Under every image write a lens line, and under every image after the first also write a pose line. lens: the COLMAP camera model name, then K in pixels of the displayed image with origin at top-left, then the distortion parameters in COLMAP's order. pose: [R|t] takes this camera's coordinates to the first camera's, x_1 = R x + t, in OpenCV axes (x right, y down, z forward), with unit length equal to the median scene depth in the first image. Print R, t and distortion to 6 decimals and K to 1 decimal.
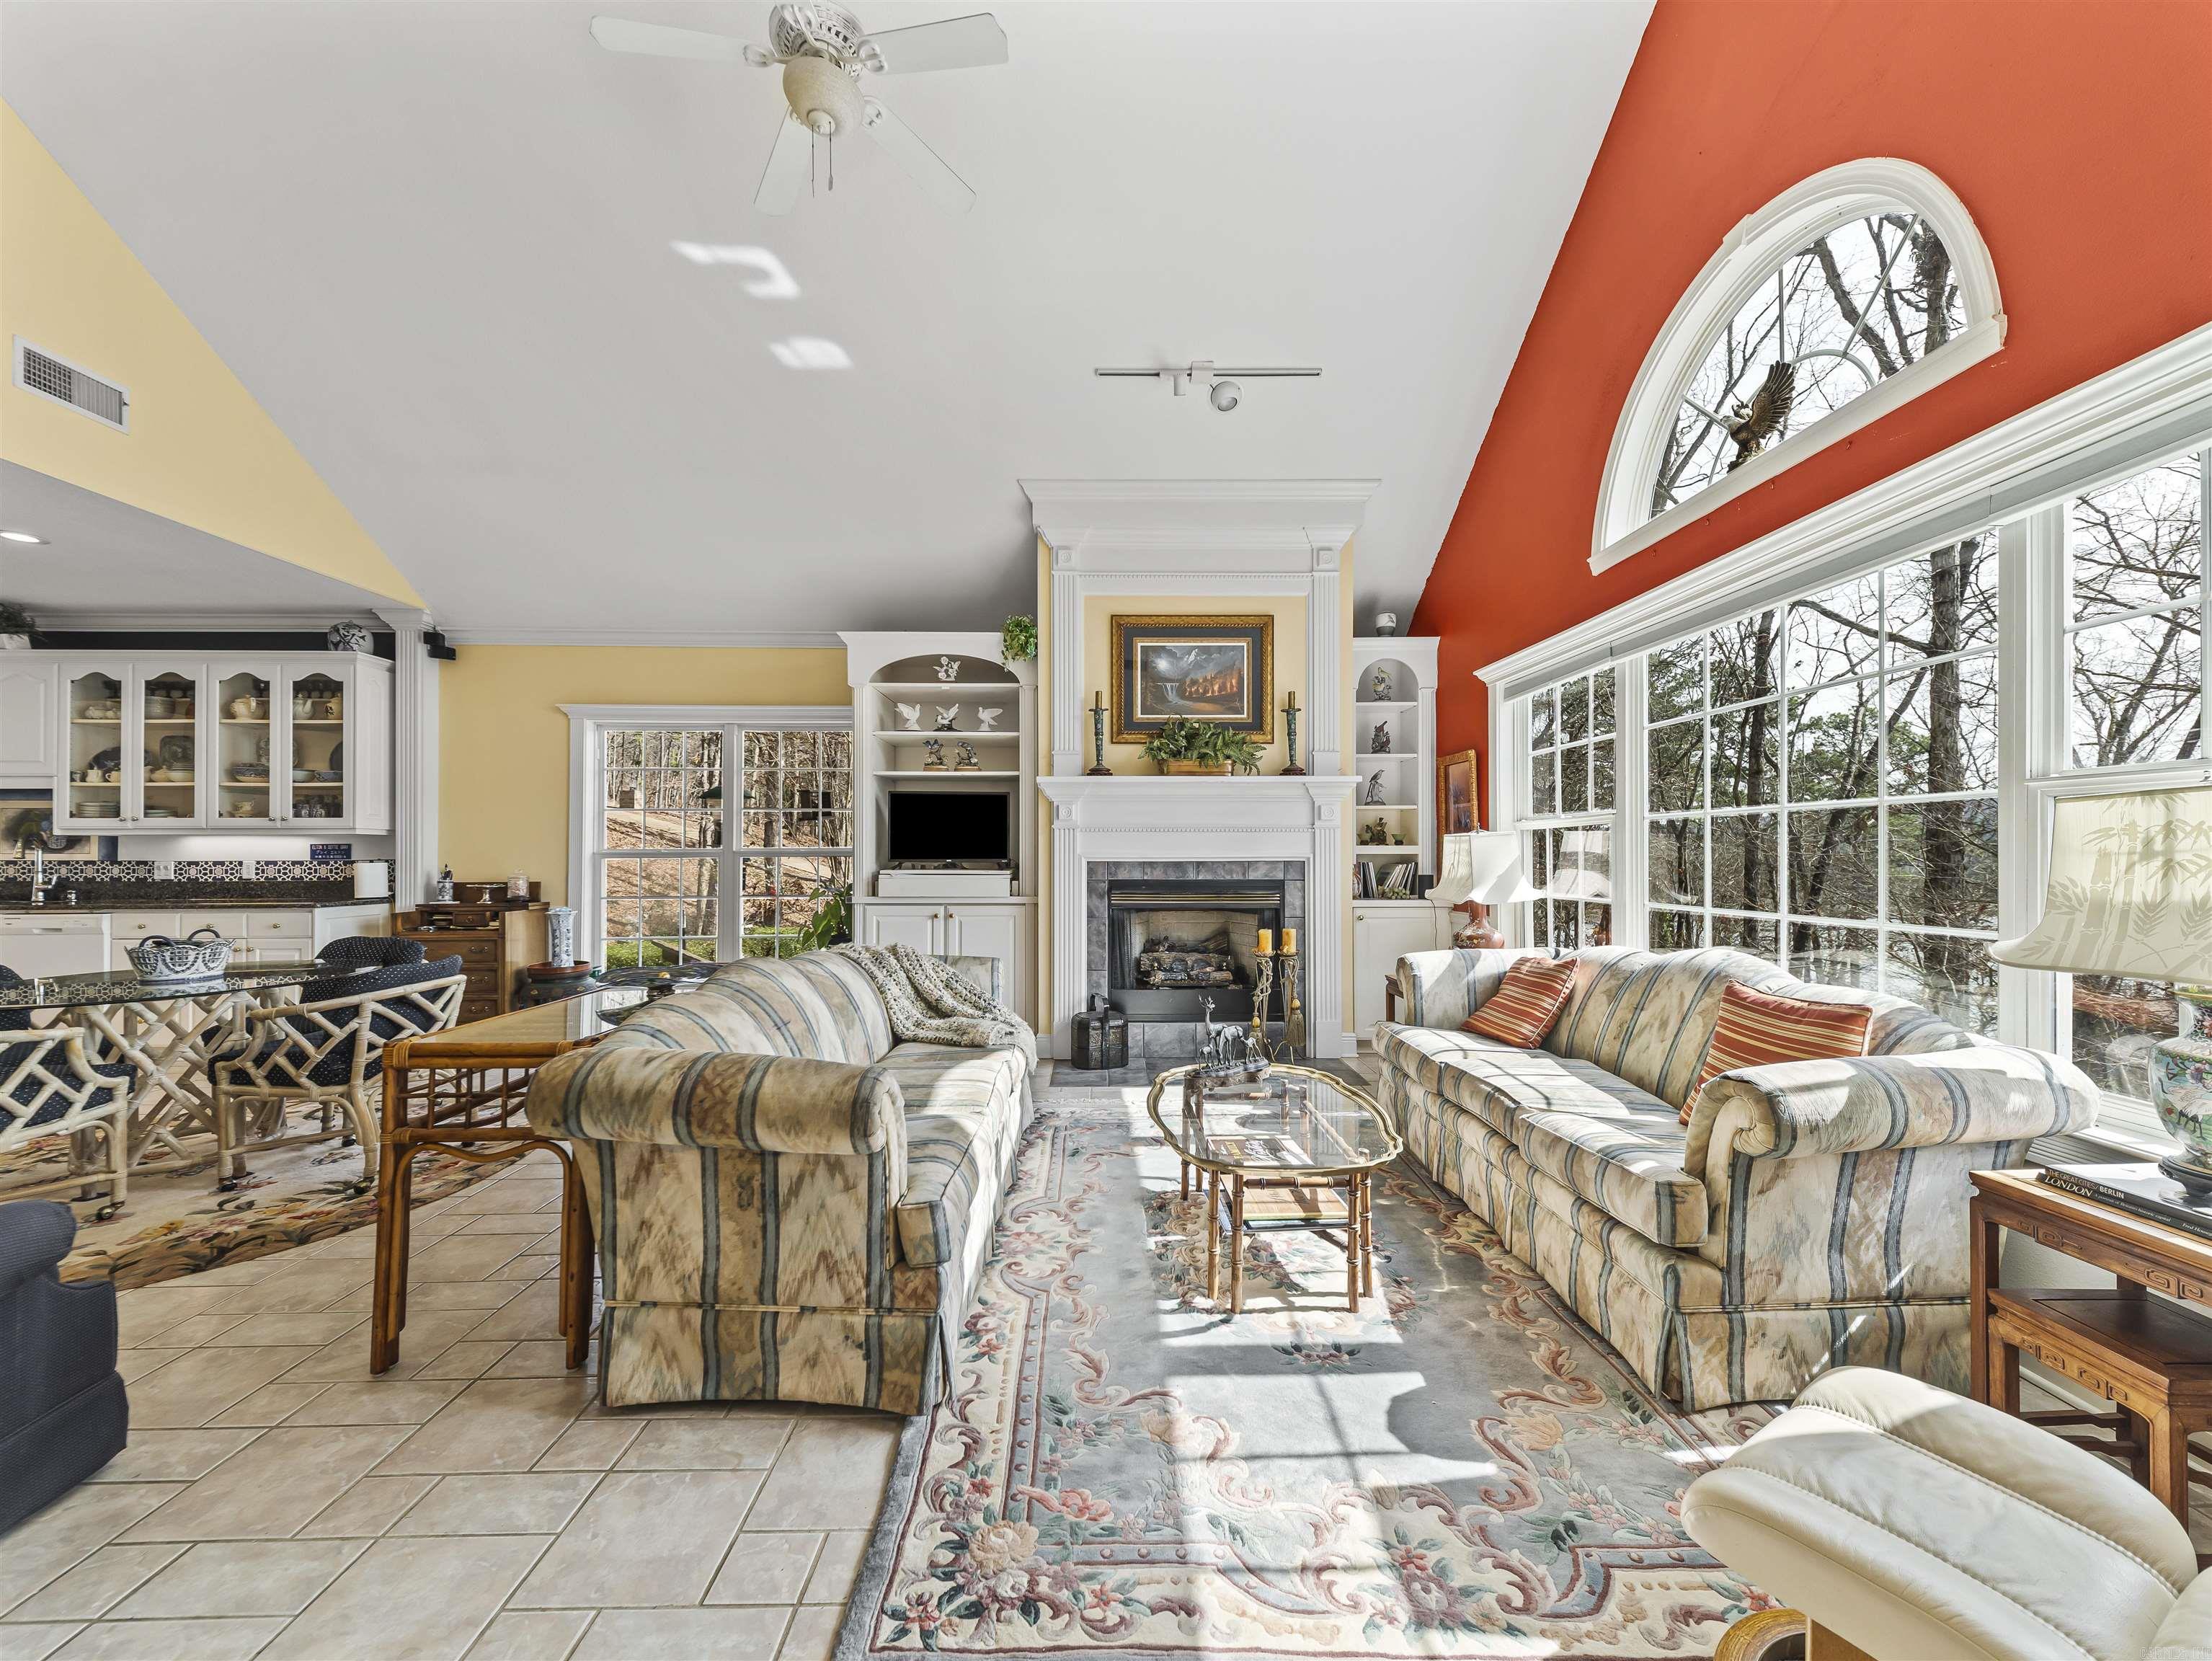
lens RADIAL K [[868.5, 0, 1107.0], [0, 868.5, 849.6], [0, 0, 1]] dist [-0.001894, -0.000362]
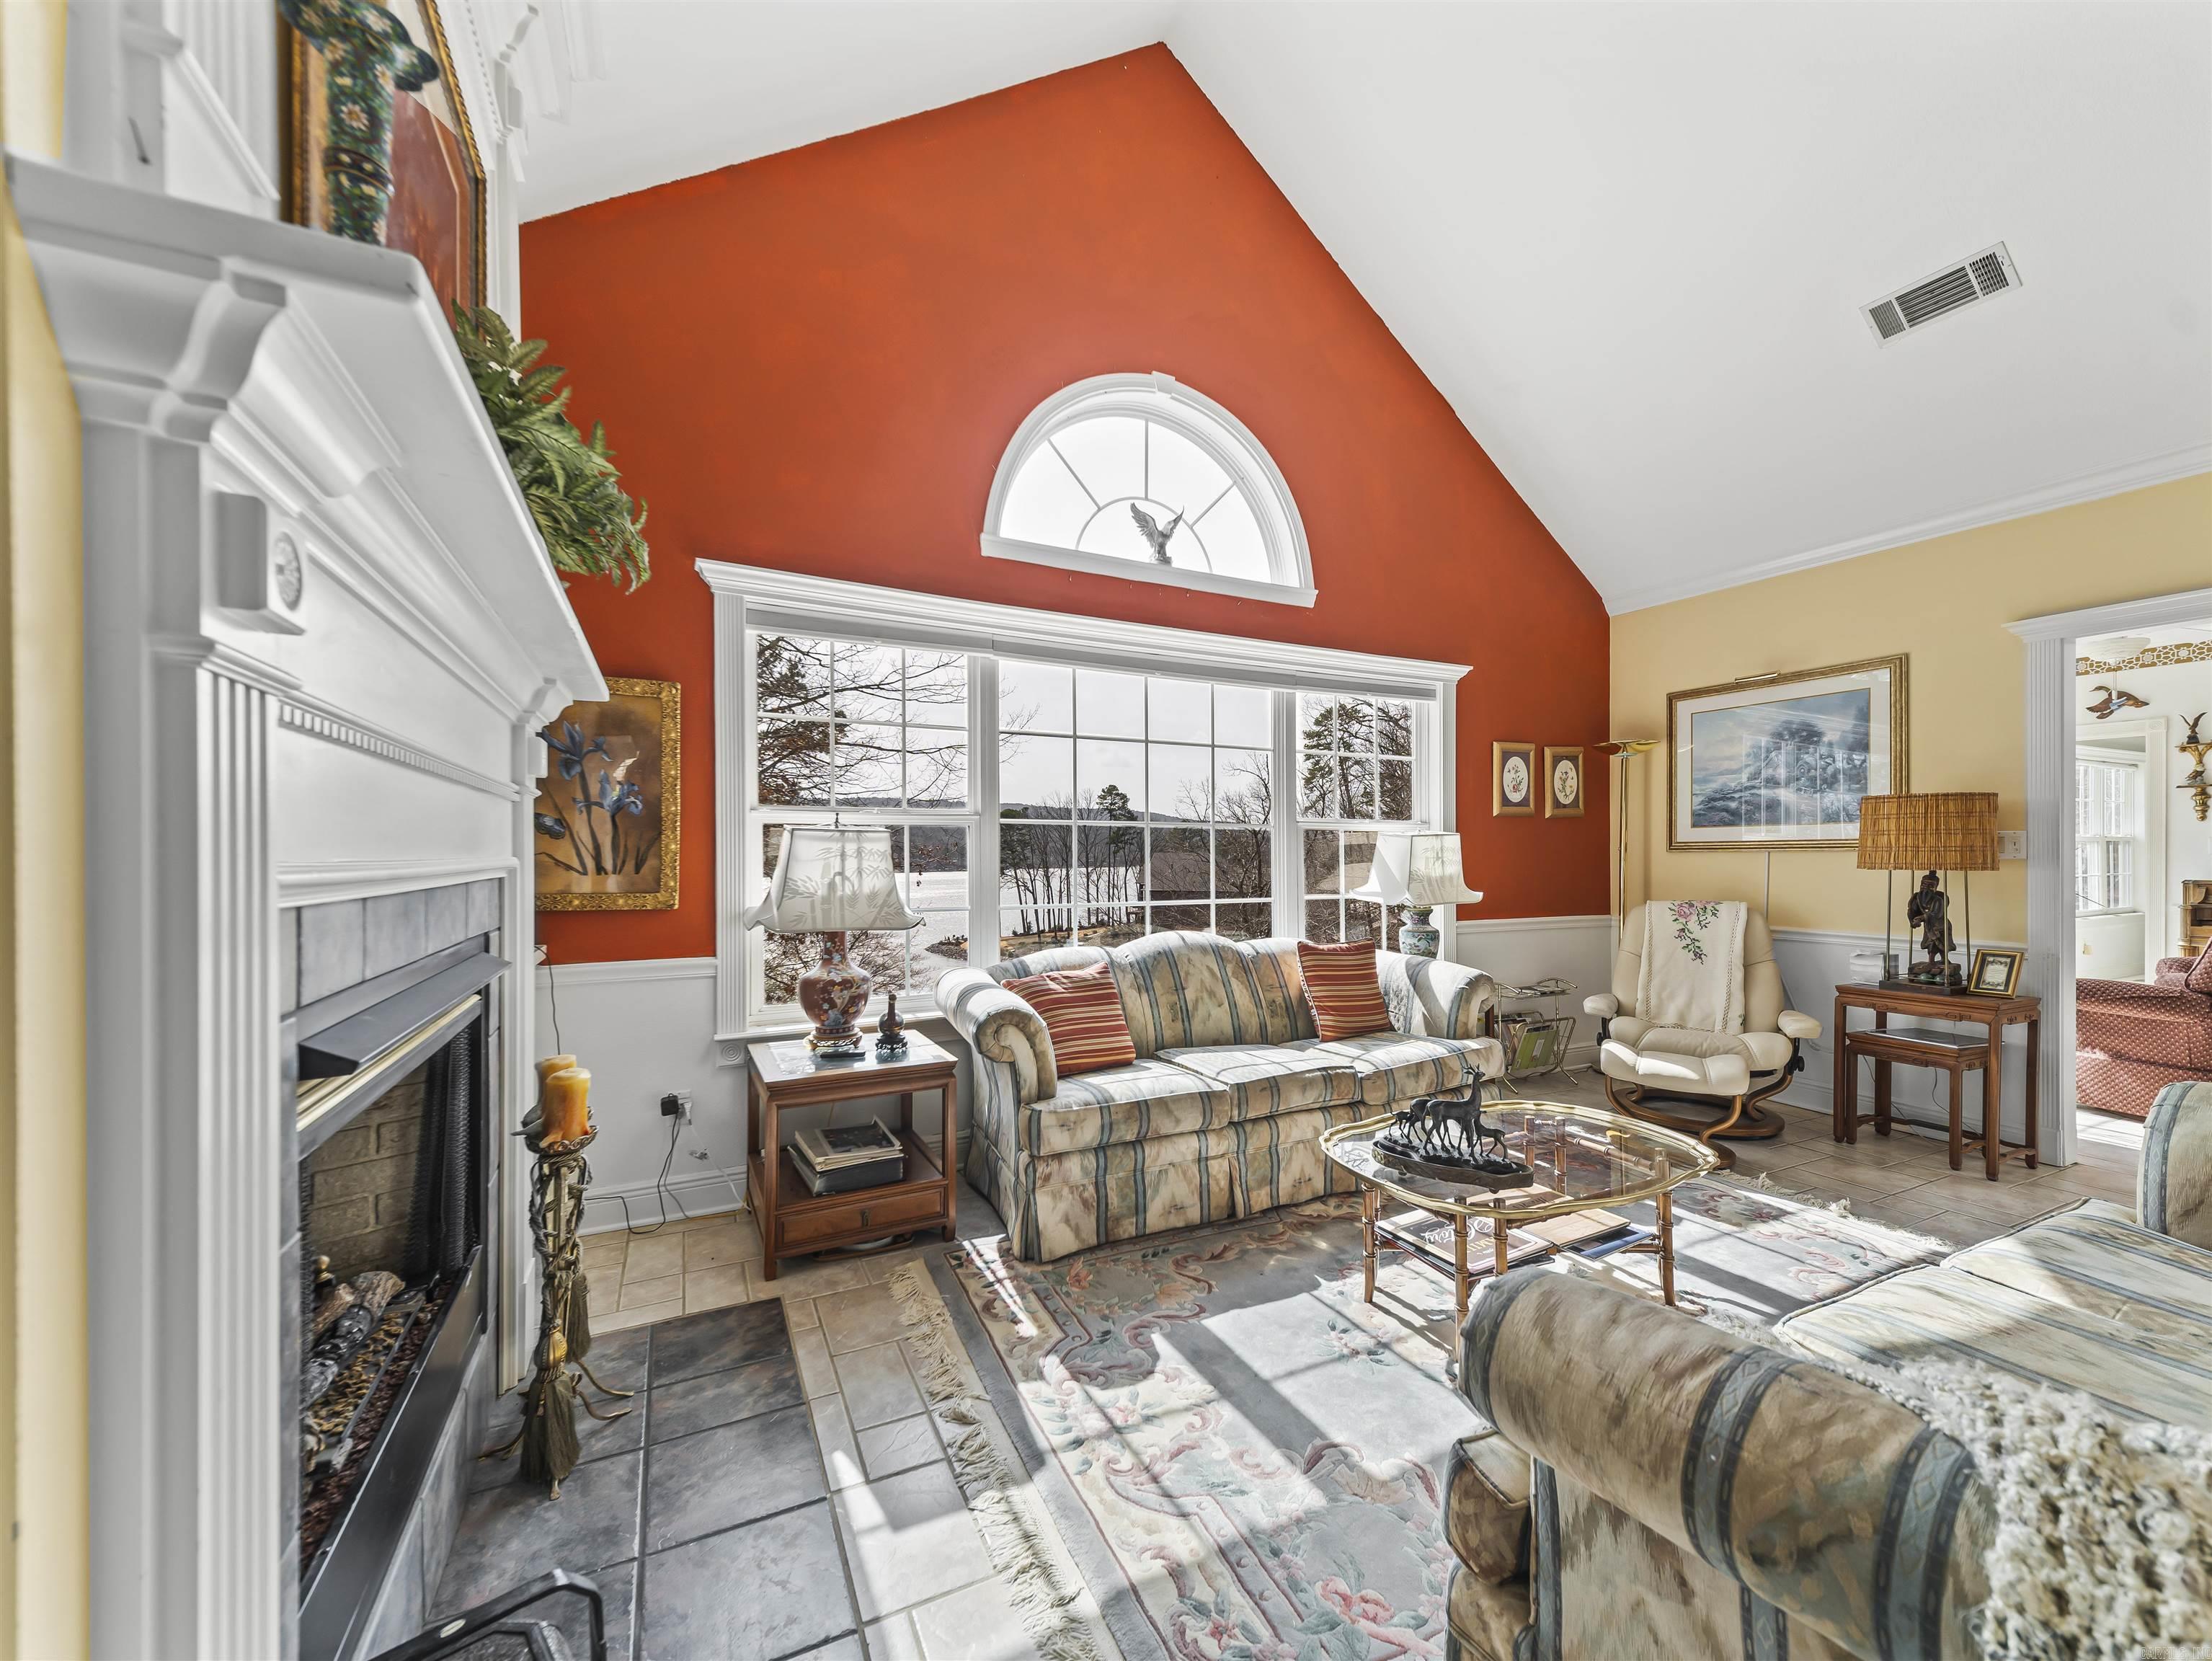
lens RADIAL K [[868.5, 0, 1106.6], [0, 868.5, 847.6], [0, 0, 1]] dist [-0.001894, -0.000362]
pose [[-0.425589, 0.001848, 0.904915, -0.428344], [-0.010041, 0.999927, -0.006764, -0.000427], [-0.904861, -0.011964, -0.425540, 1.659613]]
